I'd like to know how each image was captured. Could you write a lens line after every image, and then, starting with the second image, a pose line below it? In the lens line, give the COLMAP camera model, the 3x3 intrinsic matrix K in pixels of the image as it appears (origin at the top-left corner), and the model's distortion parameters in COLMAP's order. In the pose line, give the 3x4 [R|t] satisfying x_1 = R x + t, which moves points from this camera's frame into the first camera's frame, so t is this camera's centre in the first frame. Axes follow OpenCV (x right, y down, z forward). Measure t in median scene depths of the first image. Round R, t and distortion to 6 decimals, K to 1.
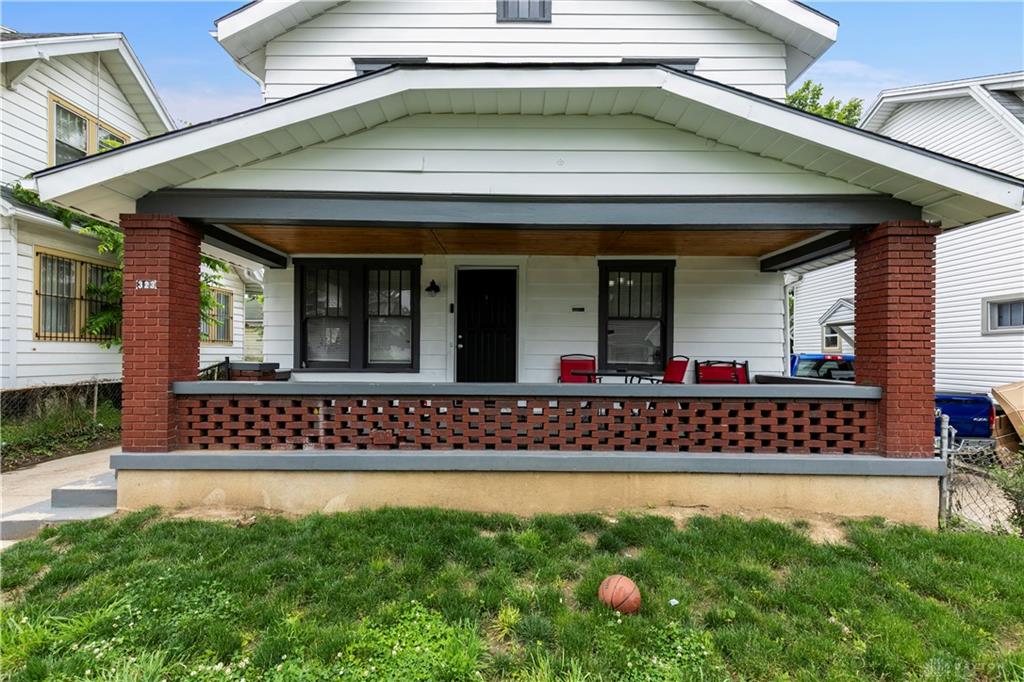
lens RADIAL K [[464.7, 0, 512.6], [0, 464.7, 353.1], [0, 0, 1]] dist [0.005689, -0.000216]
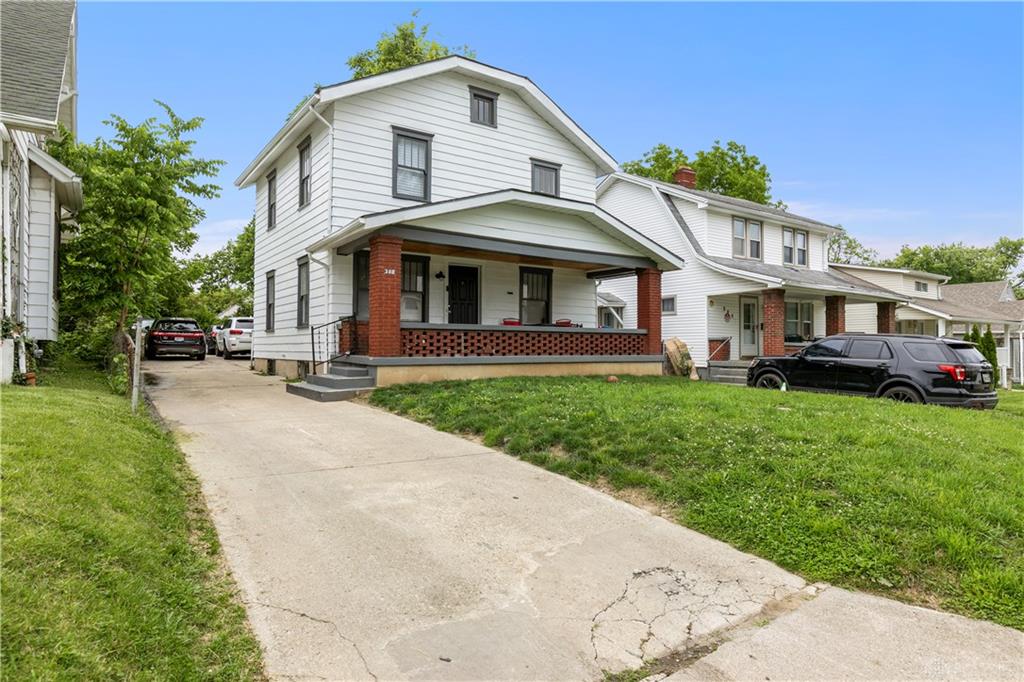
lens RADIAL K [[600.2, 0, 511.6], [0, 600.2, 340.6], [0, 0, 1]] dist [0.001134, 0.000025]
pose [[0.817314, 0.003204, 0.576184, -1.168787], [-0.000422, 0.999988, -0.004961, 0.098912], [-0.576193, 0.003812, 0.817305, -0.871170]]
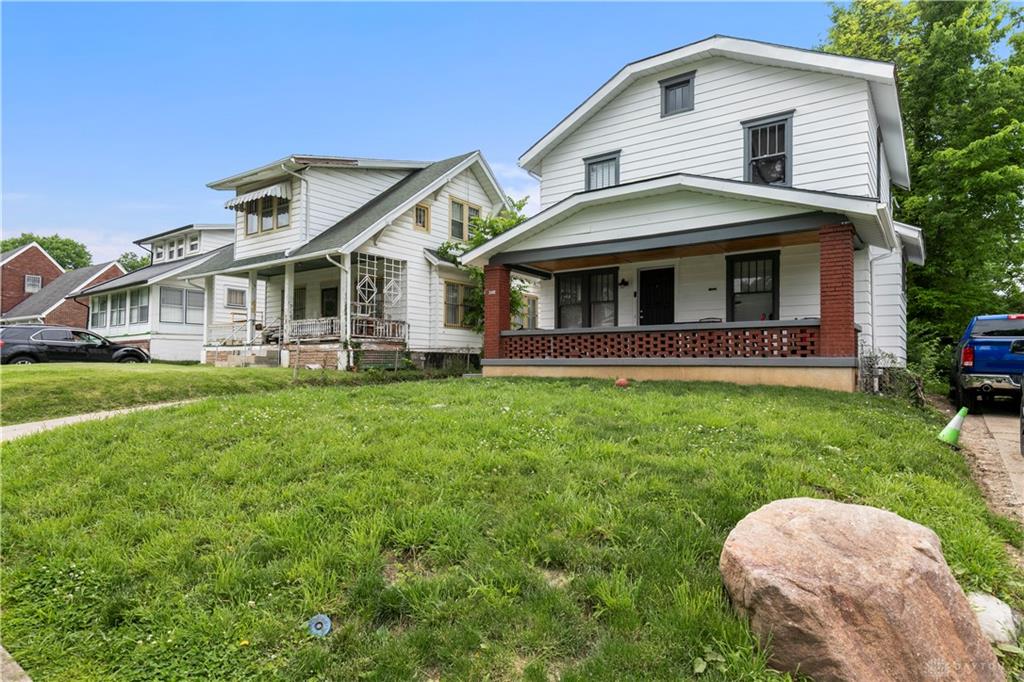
lens RADIAL K [[586.2, 0, 510.2], [0, 586.2, 349.1], [0, 0, 1]] dist [0.018567, -0.000811]
pose [[0.812456, -0.017721, -0.582754, 0.726490], [-0.000519, 0.999516, -0.031119, 0.165487], [0.583023, 0.025585, 0.812053, -0.964473]]
